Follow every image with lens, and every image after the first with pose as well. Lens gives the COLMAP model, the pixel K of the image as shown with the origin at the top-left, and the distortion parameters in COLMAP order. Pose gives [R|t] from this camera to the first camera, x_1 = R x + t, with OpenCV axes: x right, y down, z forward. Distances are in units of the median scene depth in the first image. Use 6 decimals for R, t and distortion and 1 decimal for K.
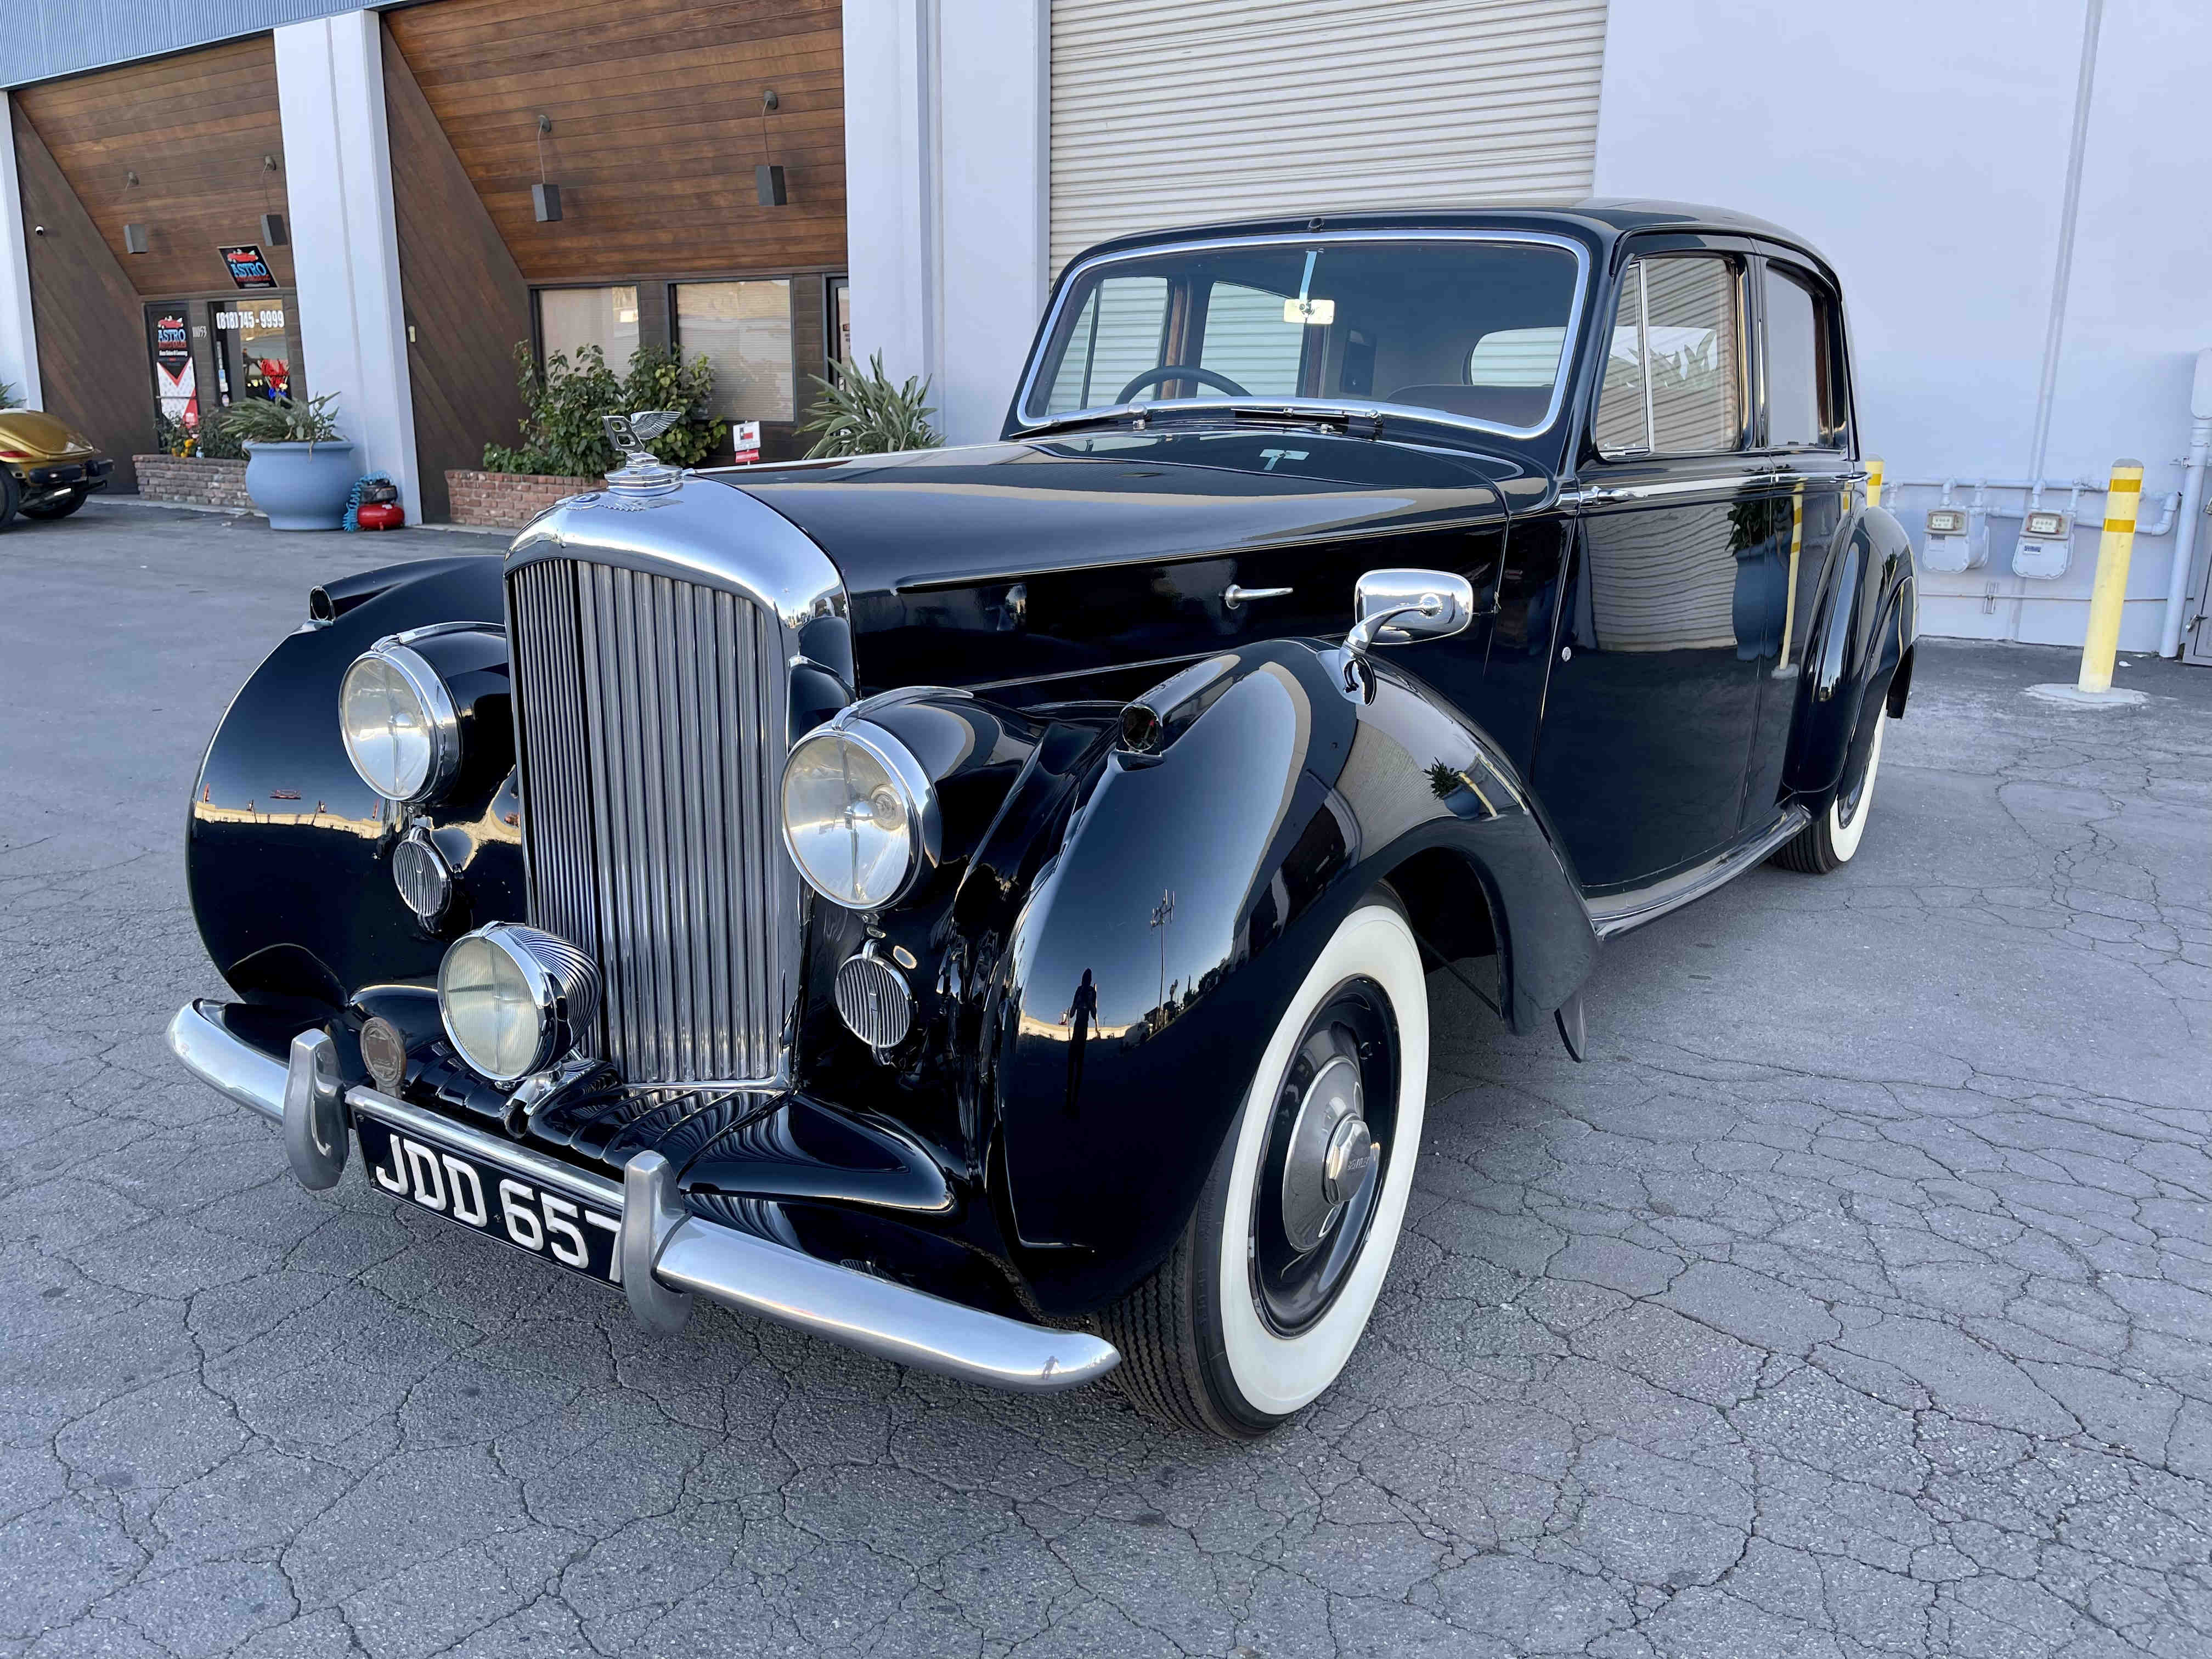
lens RADIAL K [[1703.2, 0, 1106.0], [0, 1703.2, 829.5], [0, 0, 1]] dist [0.100040, -0.140914]
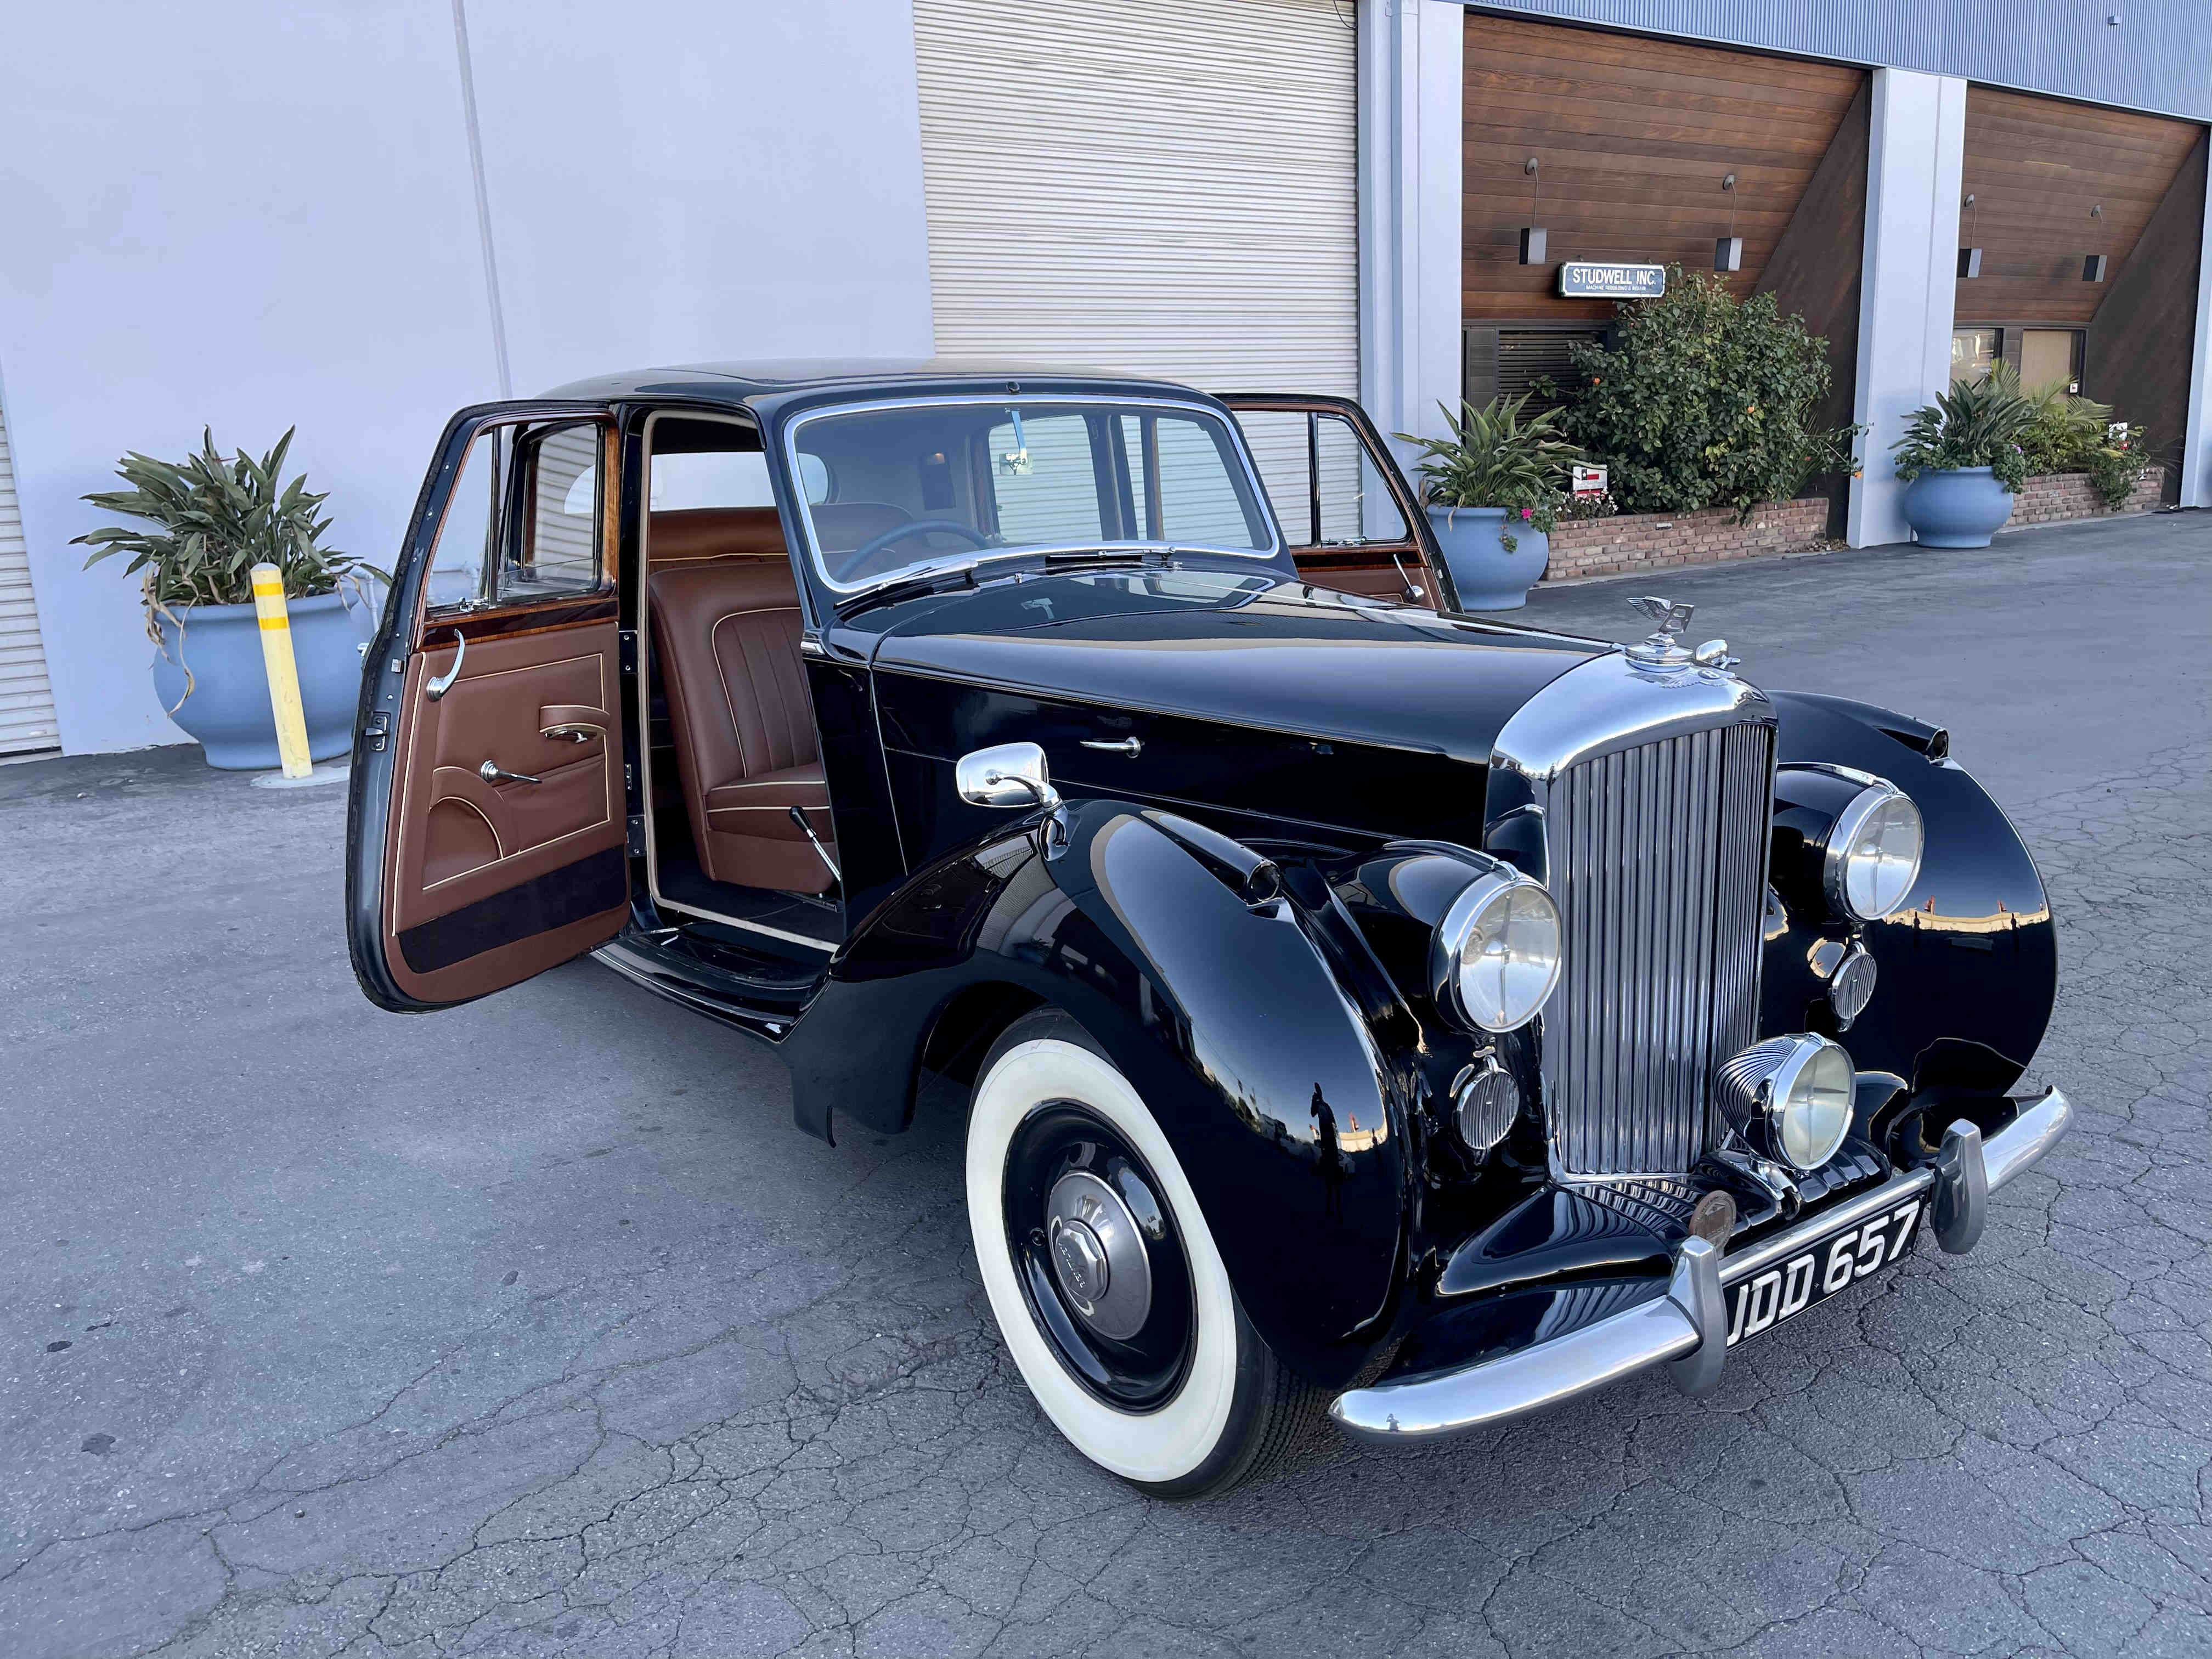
lens RADIAL K [[1716.0, 0, 1109.2], [0, 1716.0, 823.5], [0, 0, 1]] dist [0.093934, -0.128646]
pose [[0.341508, -0.226871, 0.912086, -1.268754], [0.262996, 0.954731, 0.139006, -0.300382], [-0.902333, 0.192404, 0.385715, 0.772630]]
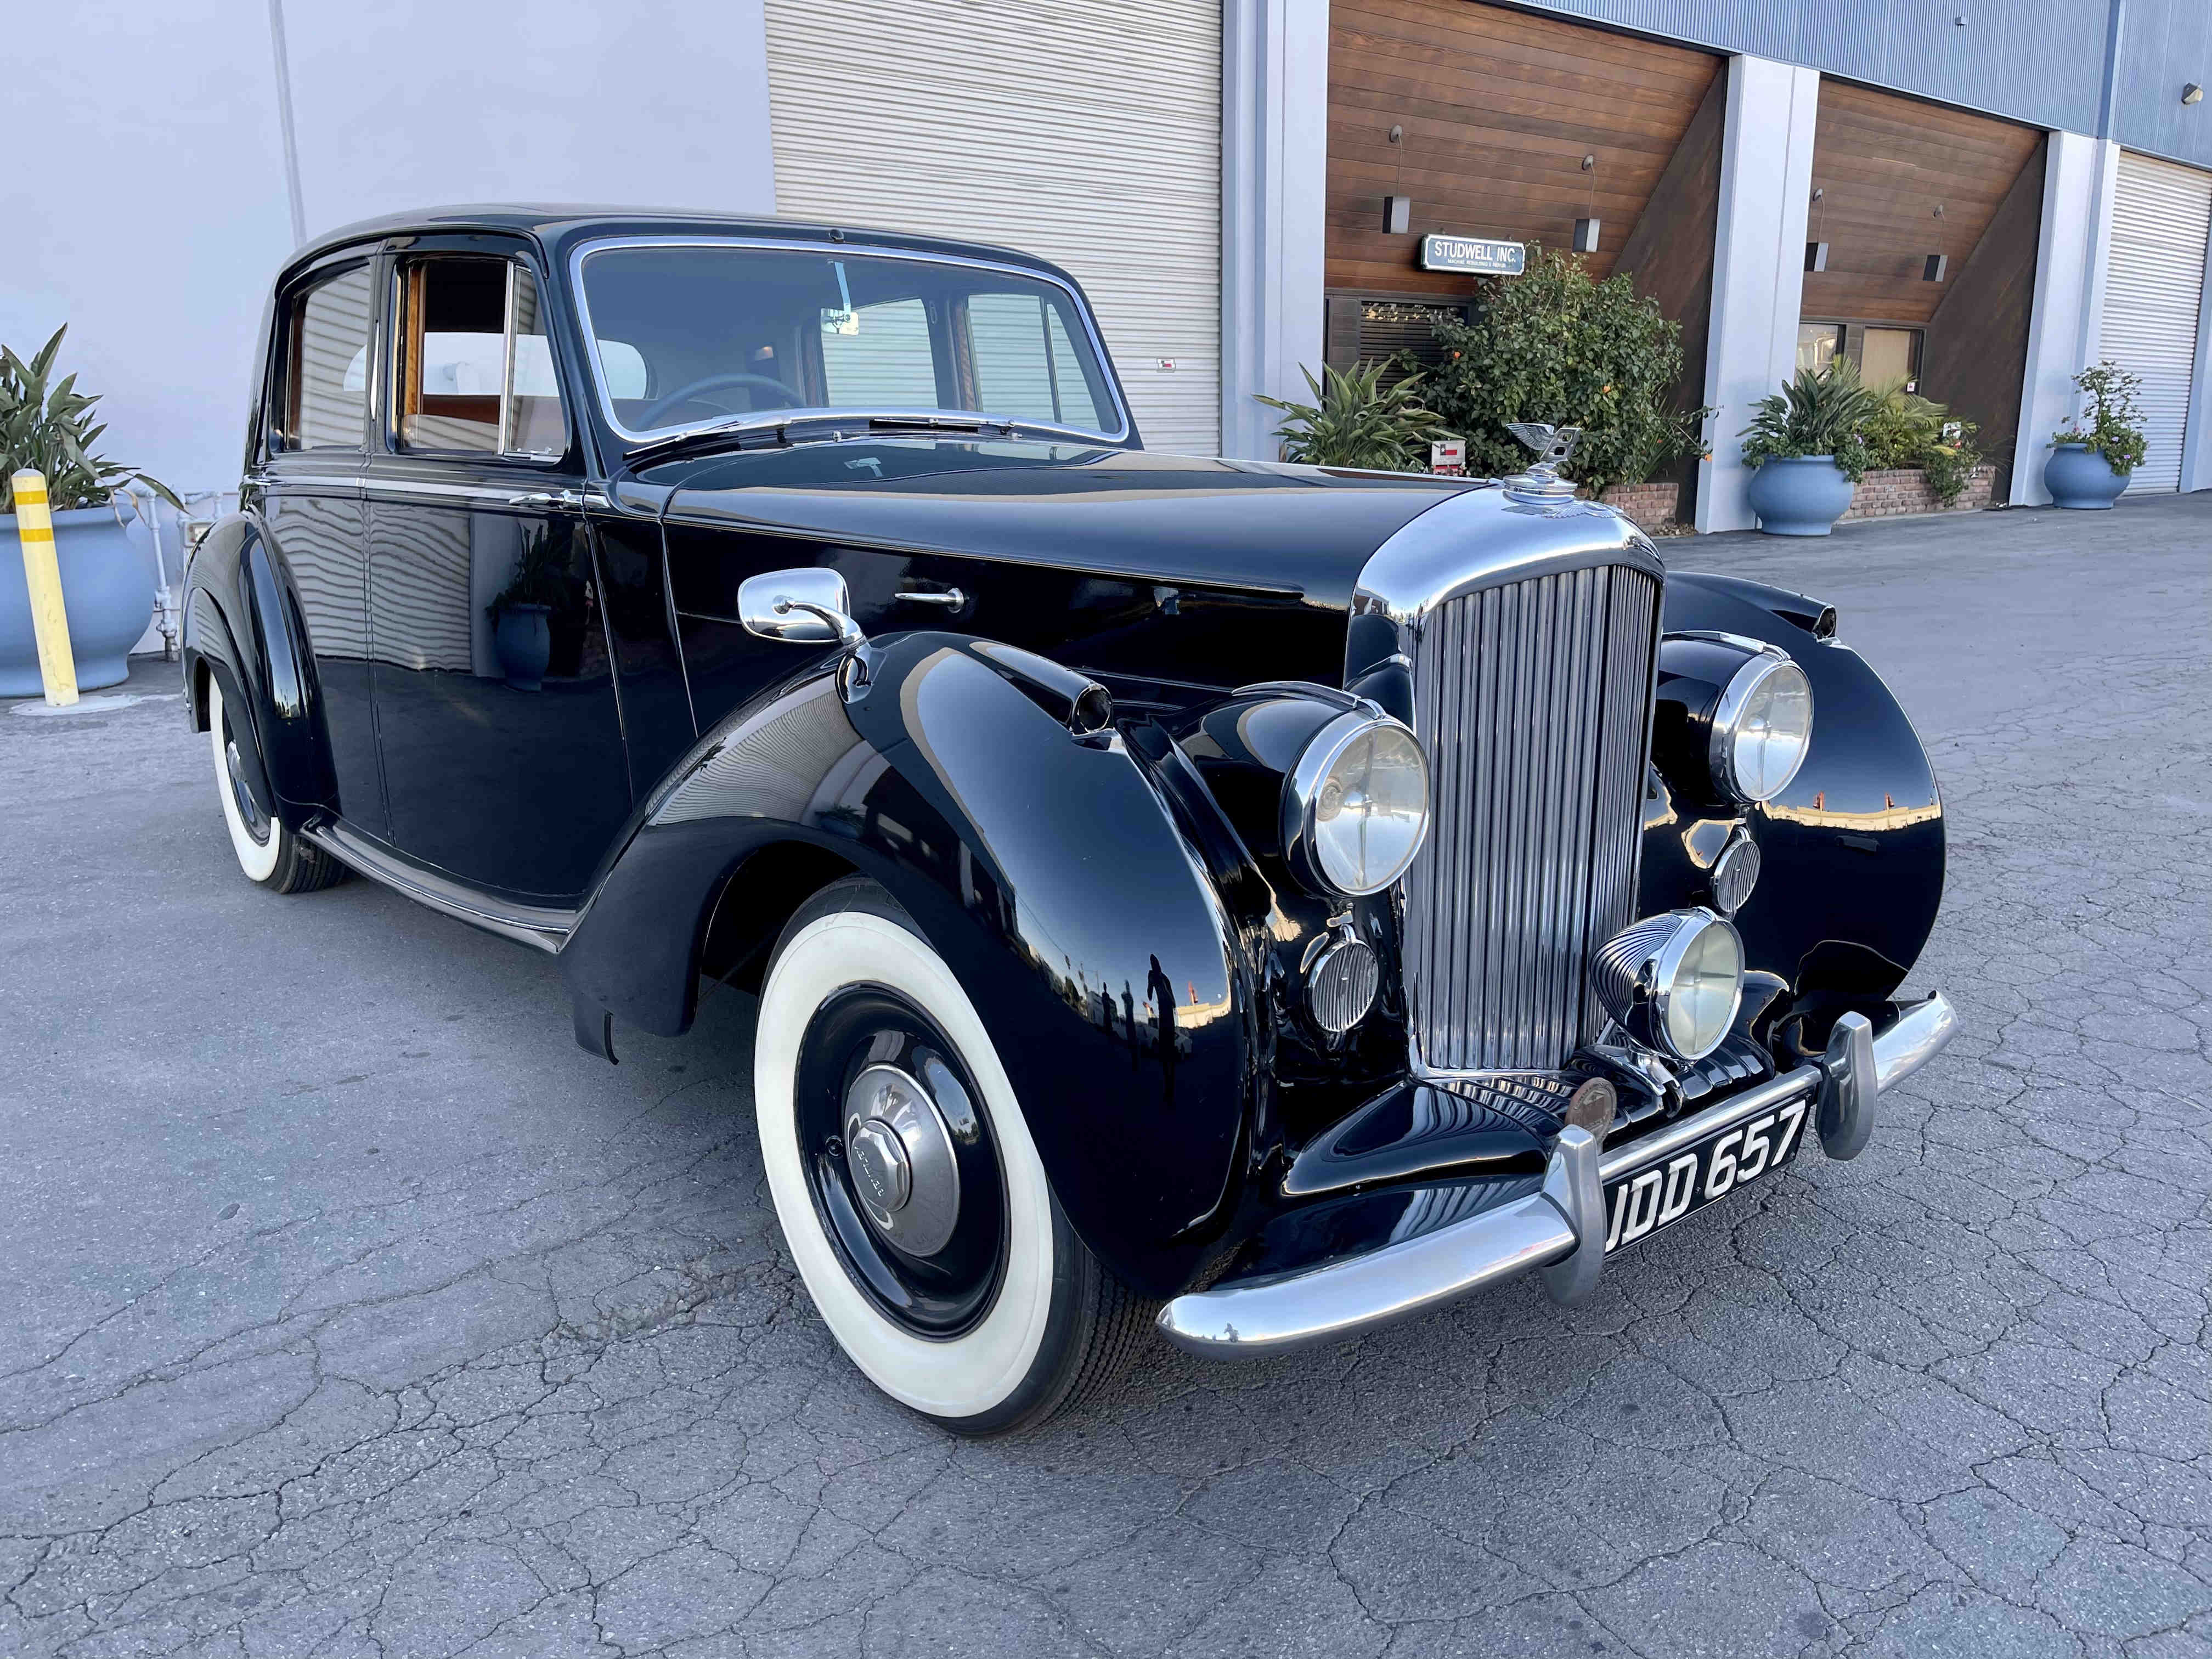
lens RADIAL K [[1728.6, 0, 1106.0], [0, 1728.6, 829.5], [0, 0, 1]] dist [0.106626, -0.146780]
pose [[0.269816, -0.236699, 0.933367, -1.174633], [0.238061, 0.955623, 0.173525, -0.218371], [-0.933020, 0.175379, 0.314191, 0.807731]]
